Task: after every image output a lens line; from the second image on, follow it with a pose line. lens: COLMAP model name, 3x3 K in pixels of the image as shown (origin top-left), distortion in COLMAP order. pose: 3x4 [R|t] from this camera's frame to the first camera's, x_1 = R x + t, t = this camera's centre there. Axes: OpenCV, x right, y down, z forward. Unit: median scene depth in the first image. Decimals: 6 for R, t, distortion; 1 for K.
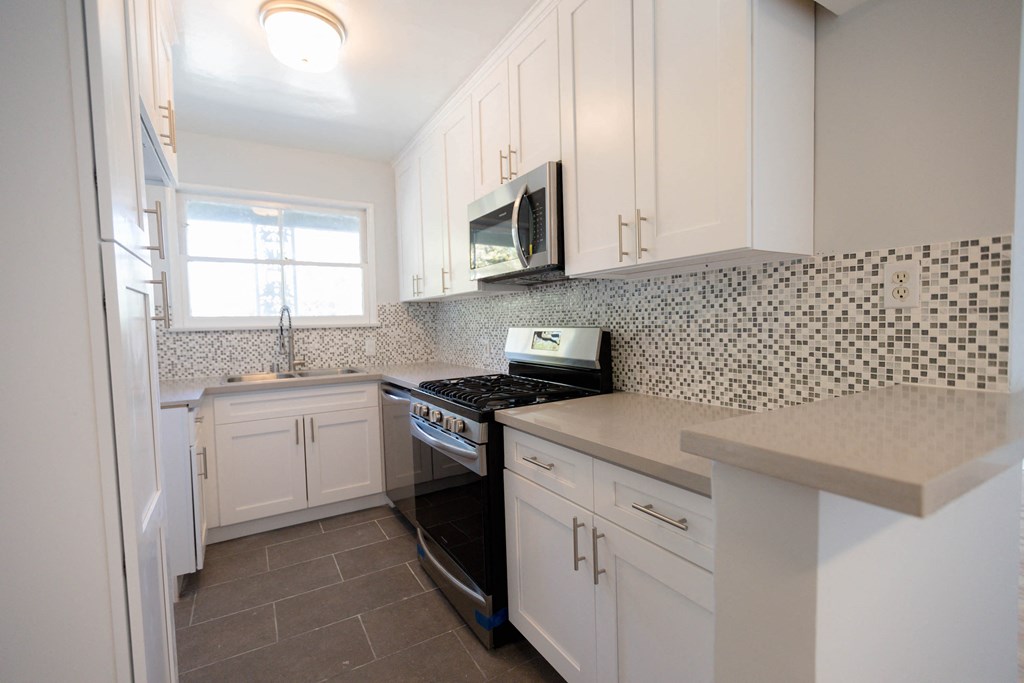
lens RADIAL K [[458.6, 0, 512.2], [0, 458.6, 342.6], [0, 0, 1]] dist [0.001728, -0.001061]
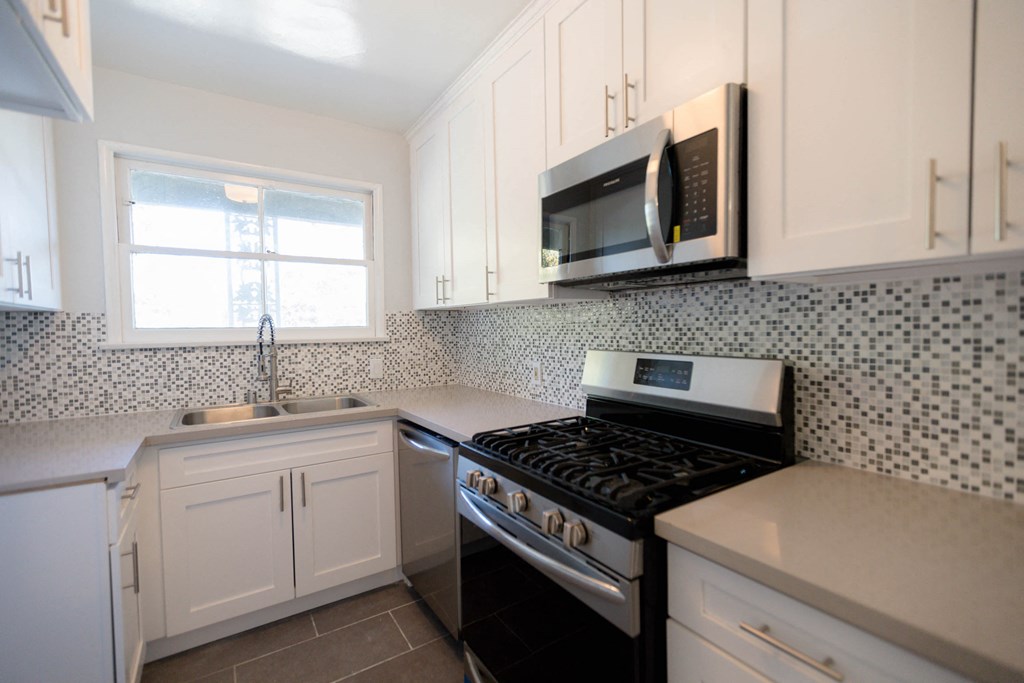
lens RADIAL K [[458.6, 0, 512.8], [0, 458.6, 342.3], [0, 0, 1]] dist [0.001728, -0.001061]
pose [[0.999148, 0.007804, 0.040529, -0.145071], [-0.007331, 0.999904, -0.011786, -0.034011], [-0.040617, 0.011479, 0.999109, 0.279402]]
